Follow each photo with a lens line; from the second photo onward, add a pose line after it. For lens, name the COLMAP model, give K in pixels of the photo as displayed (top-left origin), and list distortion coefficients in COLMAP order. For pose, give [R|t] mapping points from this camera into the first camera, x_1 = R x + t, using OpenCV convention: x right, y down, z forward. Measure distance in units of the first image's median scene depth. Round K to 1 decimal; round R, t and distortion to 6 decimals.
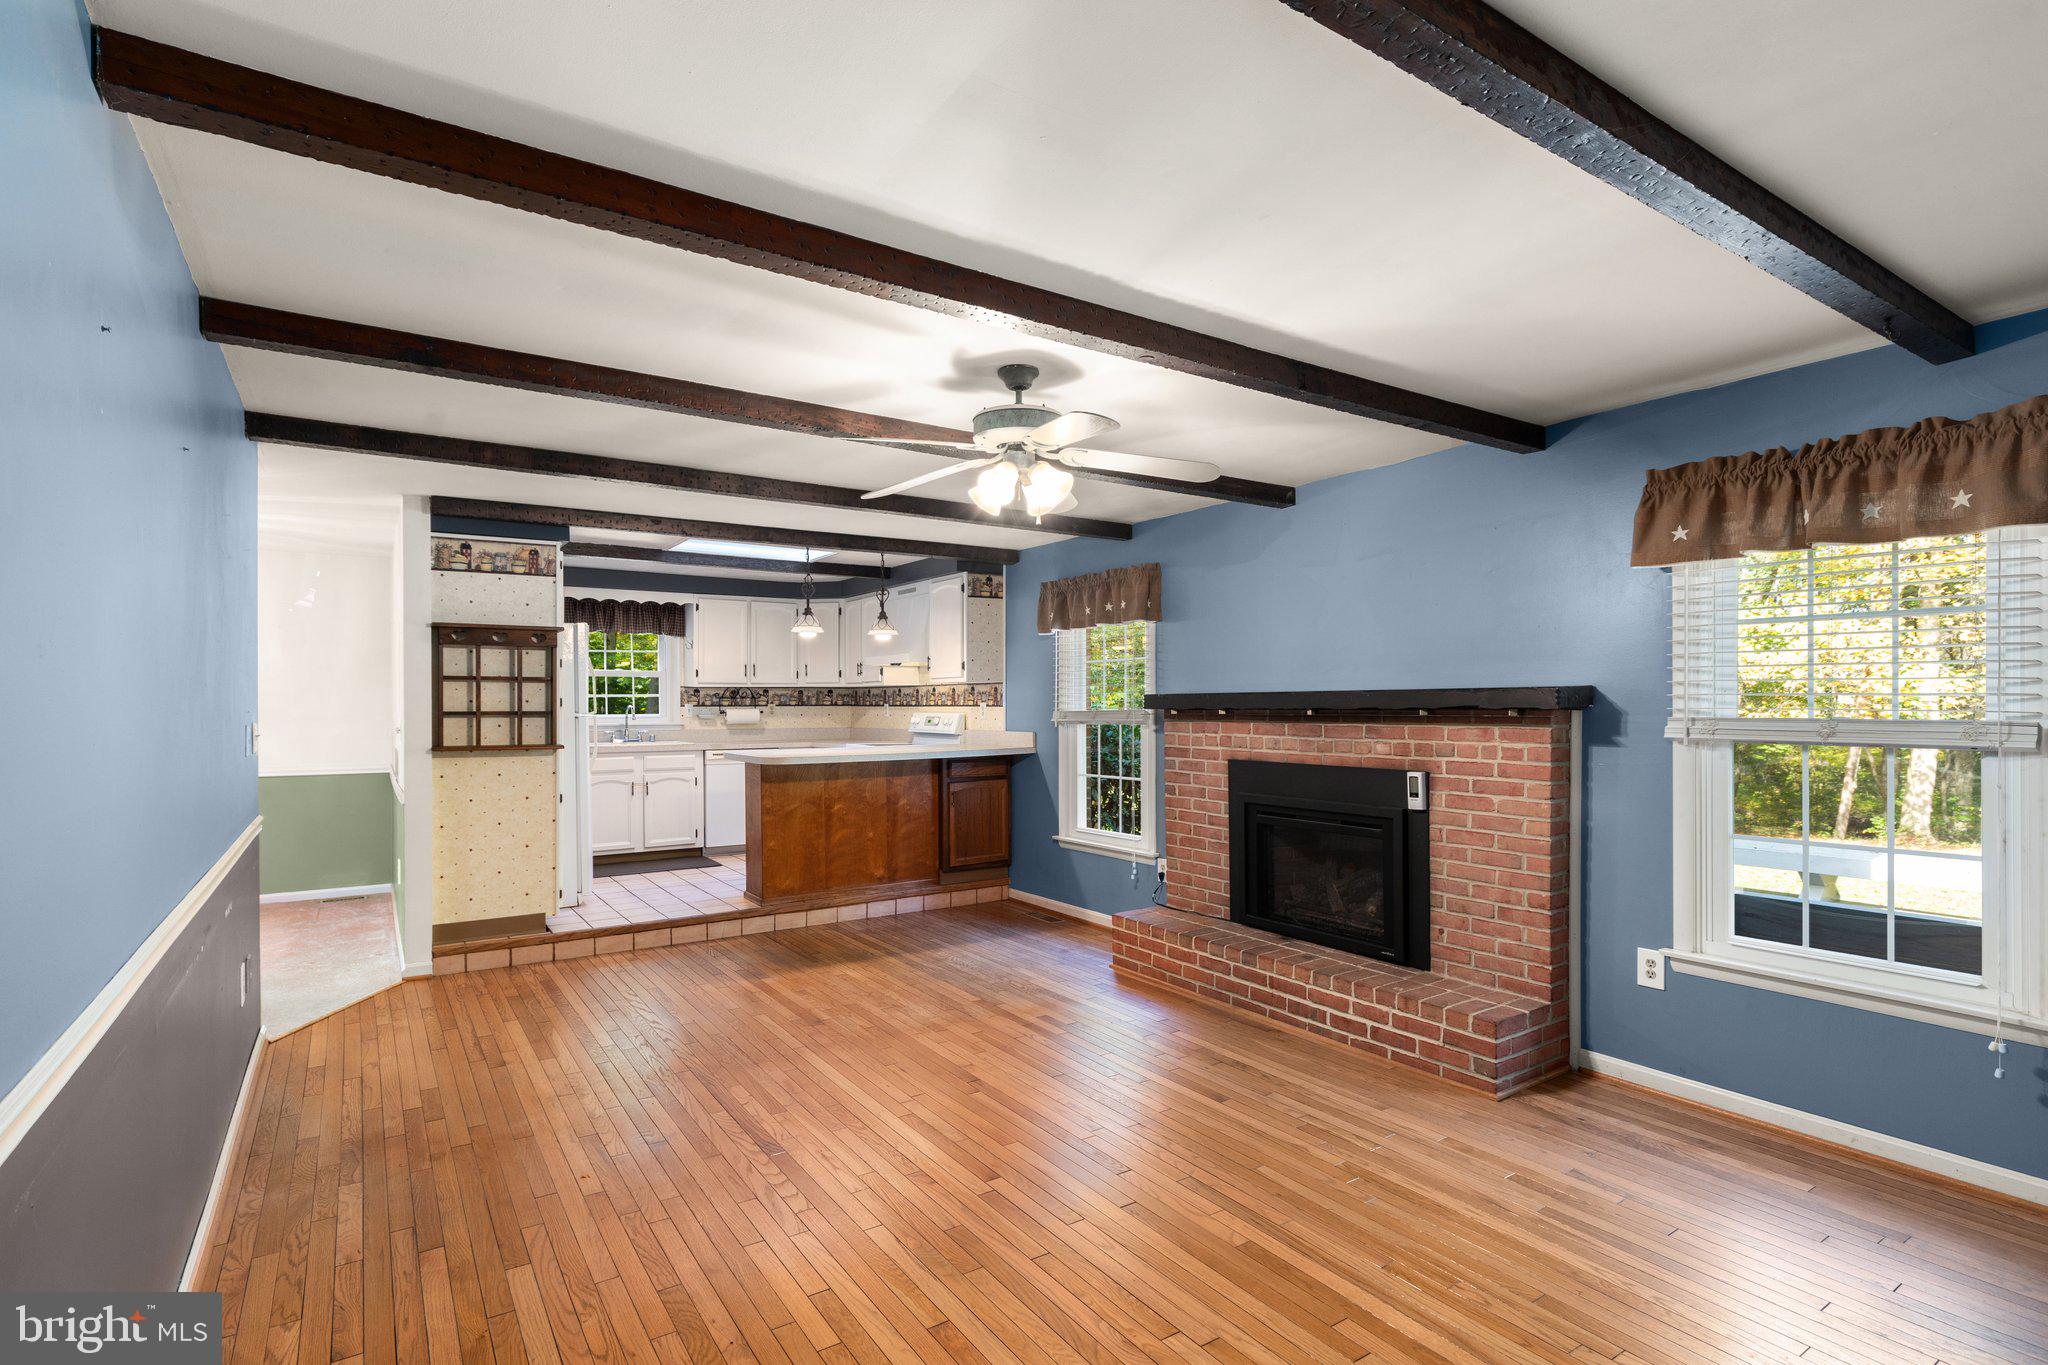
lens RADIAL K [[983.6, 0, 1031.0], [0, 983.6, 713.5], [0, 0, 1]] dist [0.002835, -0.001983]
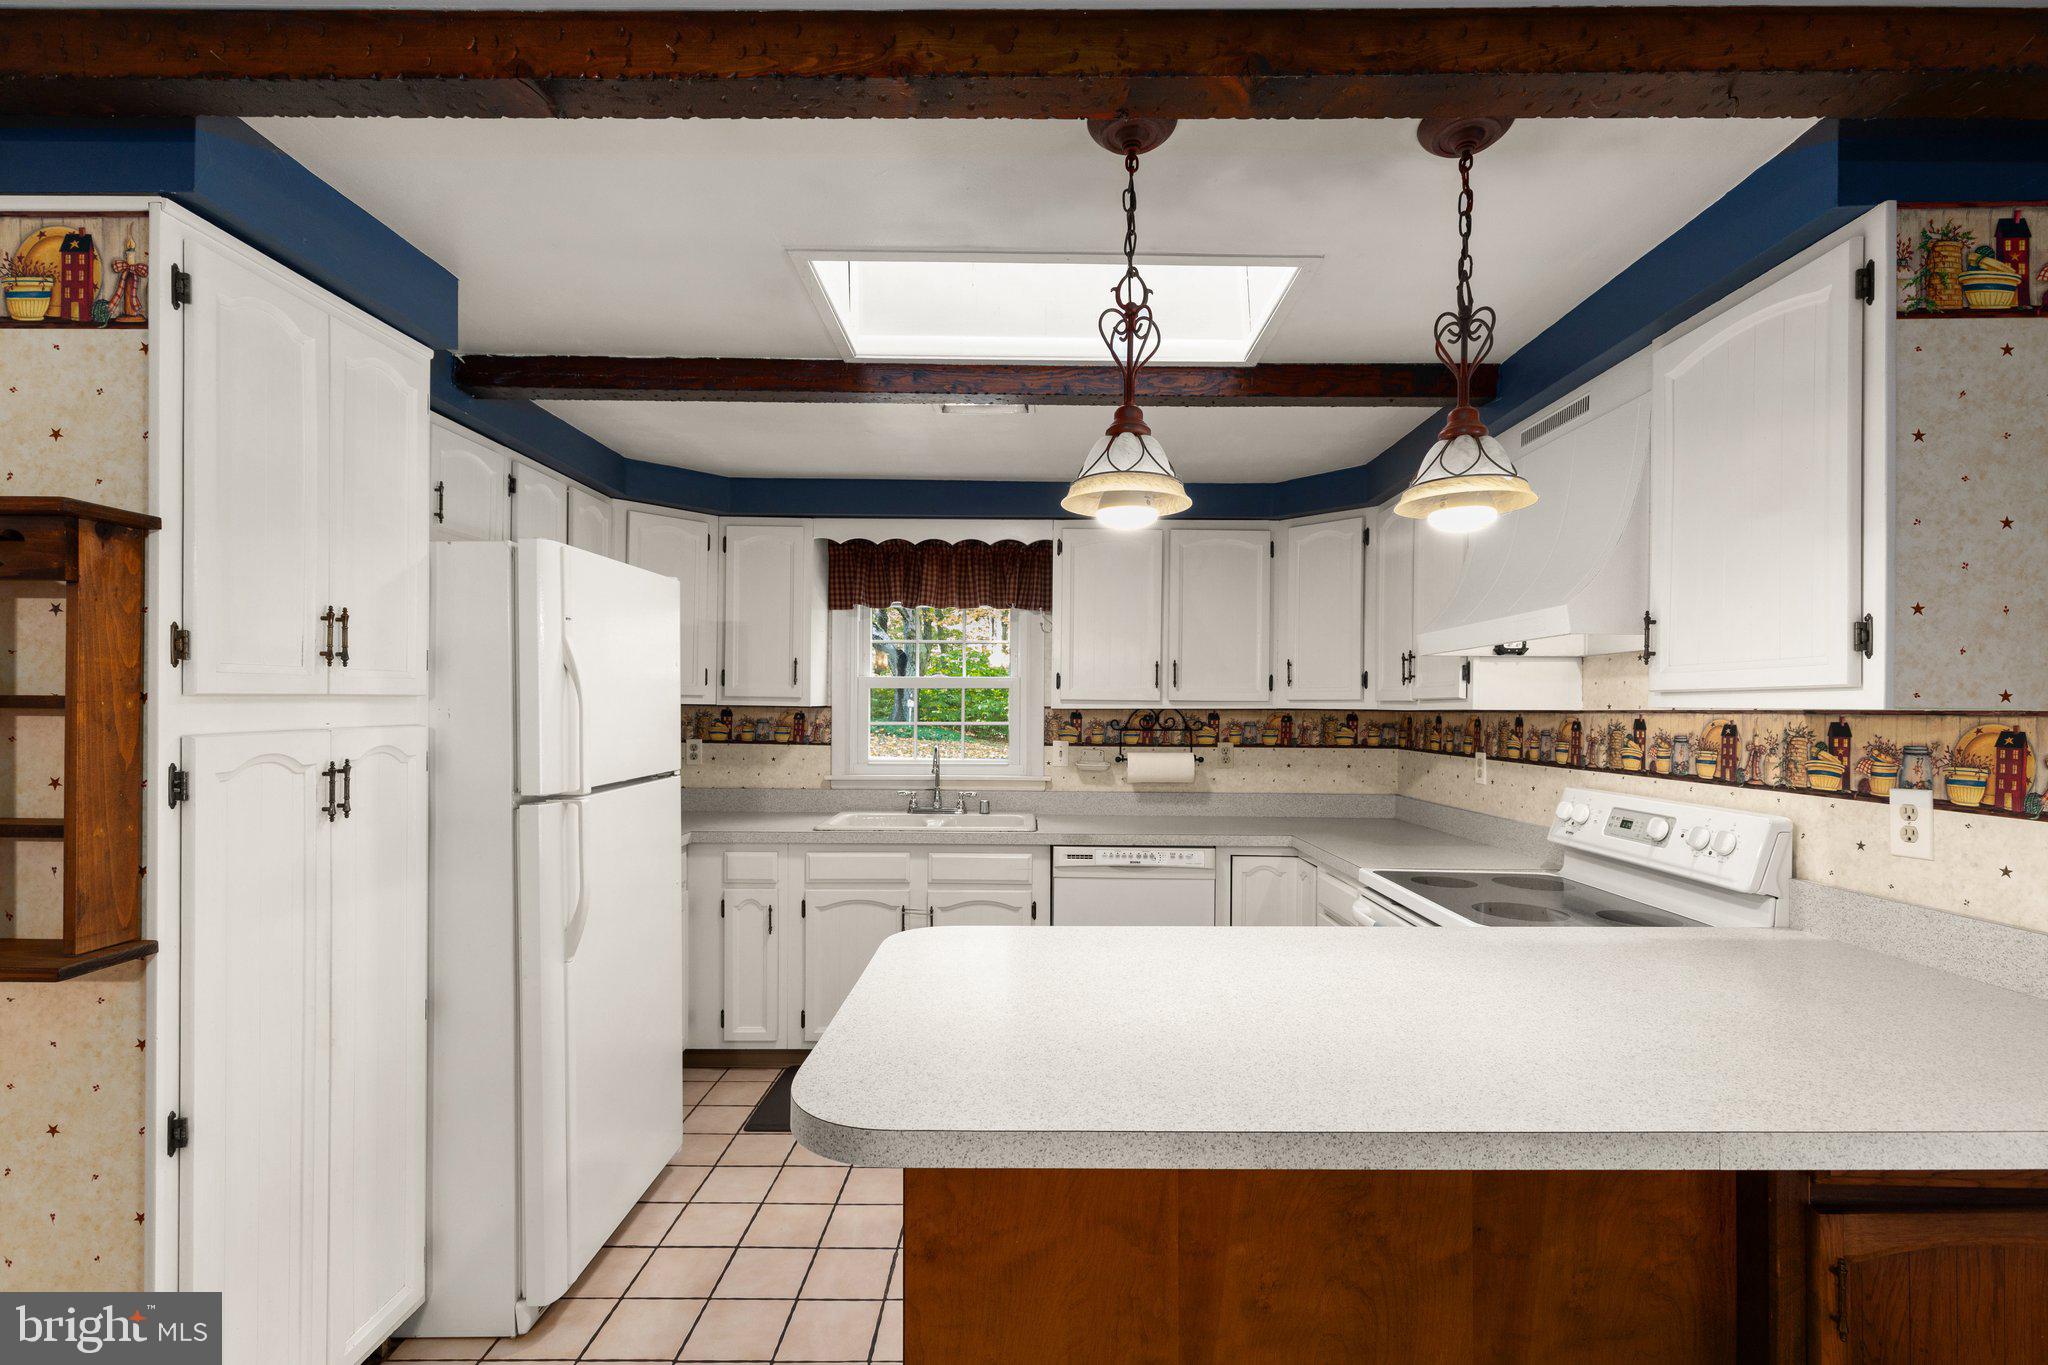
lens RADIAL K [[927.6, 0, 1035.3], [0, 927.6, 703.4], [0, 0, 1]] dist [0.008488, -0.001145]
pose [[0.827056, 0.005368, -0.562094, -0.142719], [-0.015952, 0.999776, -0.013924, -0.037435], [0.561893, 0.020483, 0.826956, 0.986921]]
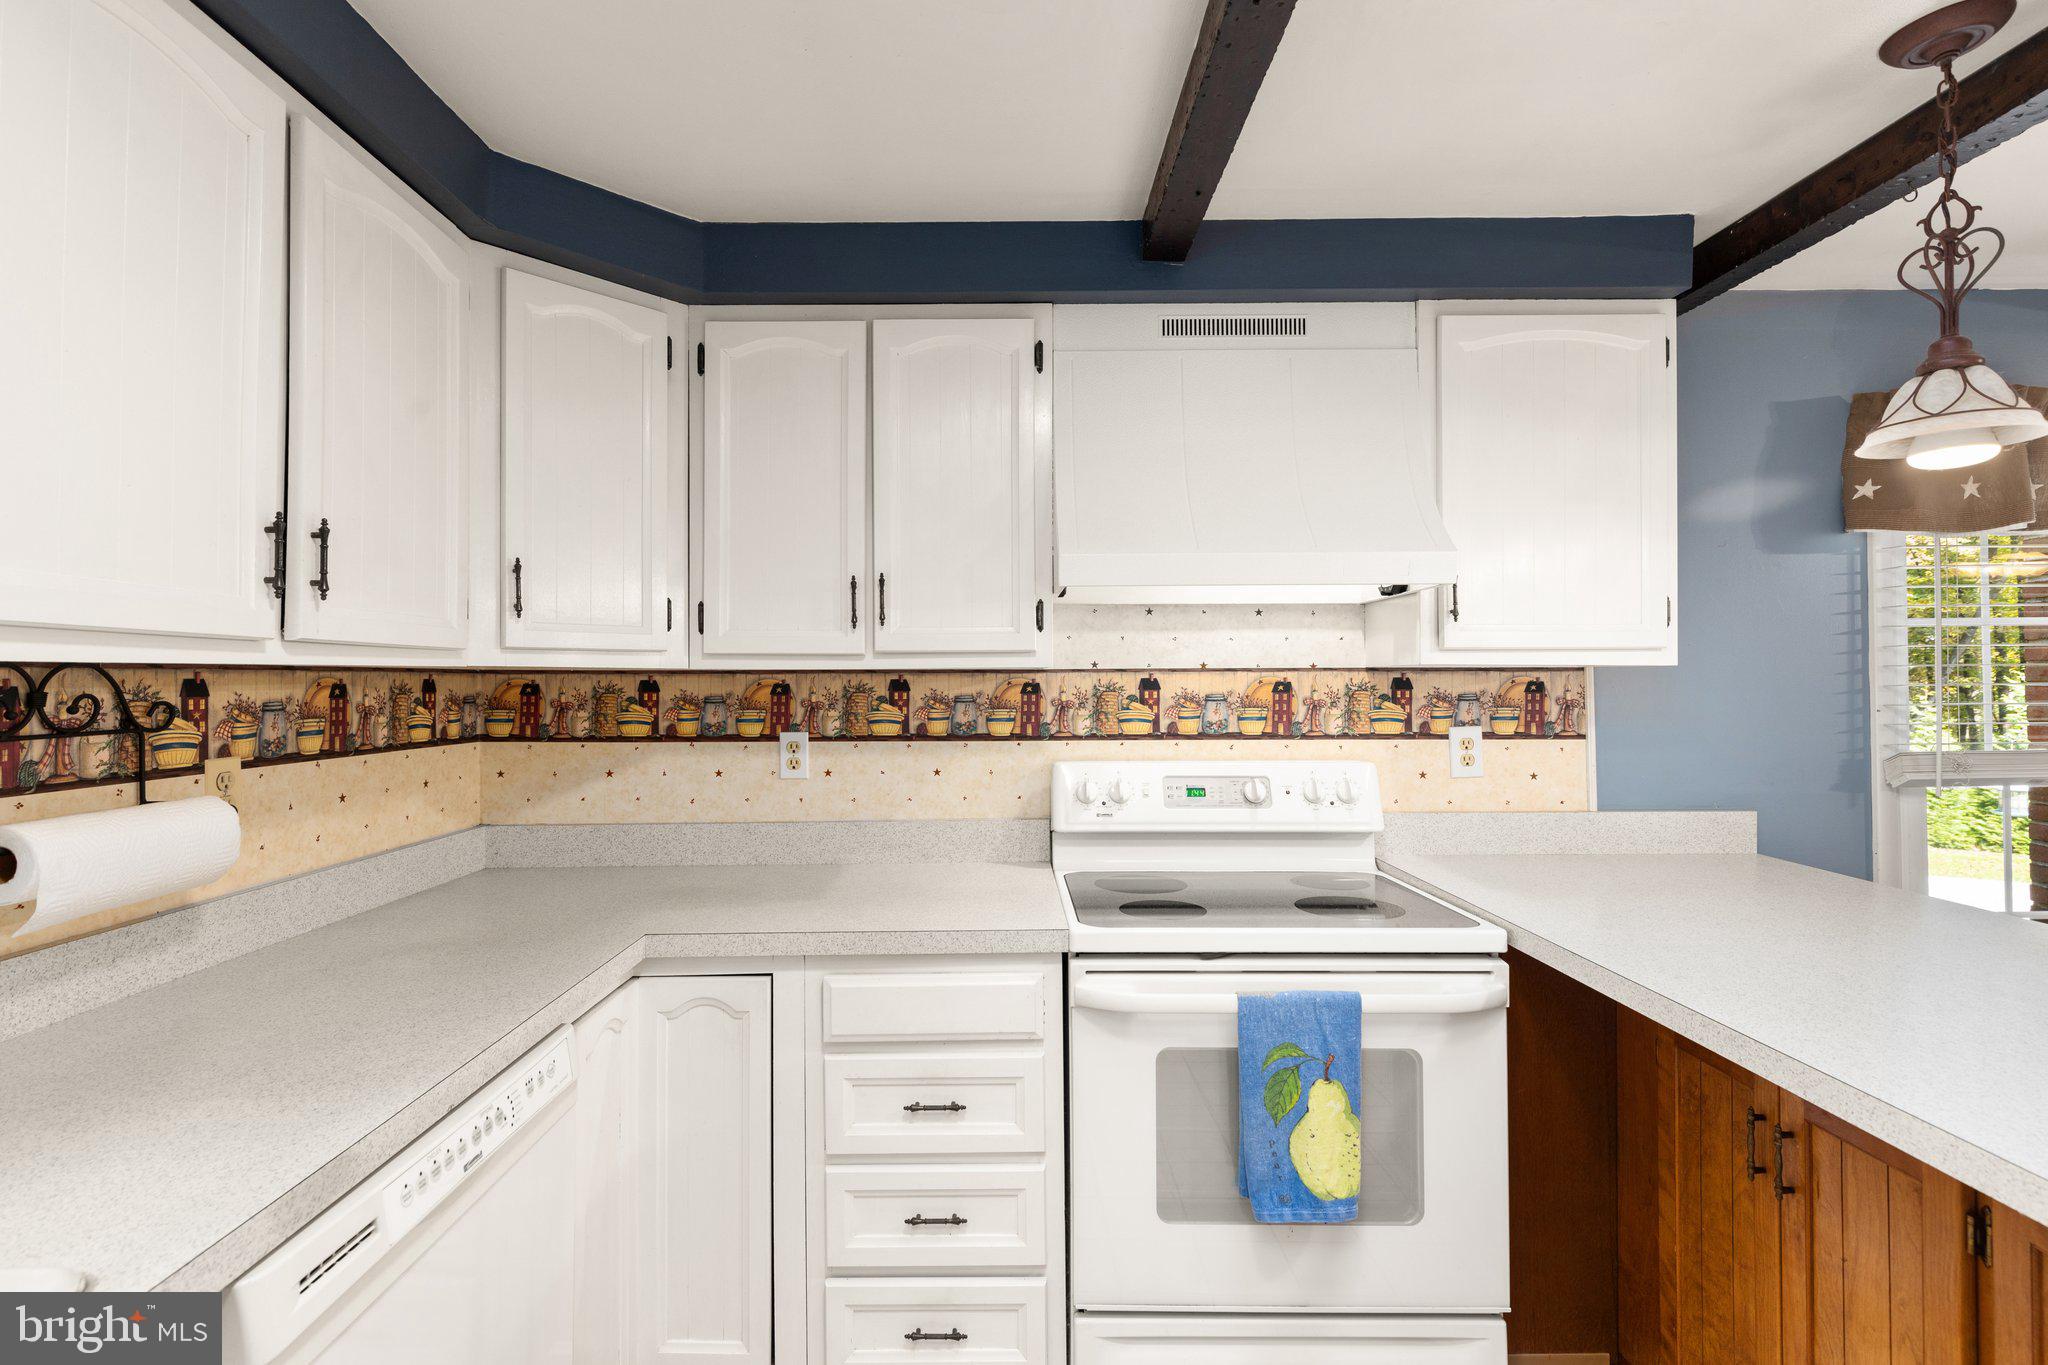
lens RADIAL K [[927.6, 0, 1024.9], [0, 927.6, 670.4], [0, 0, 1]] dist [0.008488, -0.001145]
pose [[0.563964, 0.003208, 0.825793, -0.561448], [0.009117, 0.999907, -0.010110, -0.040760], [-0.825749, 0.013231, 0.563882, 1.366704]]
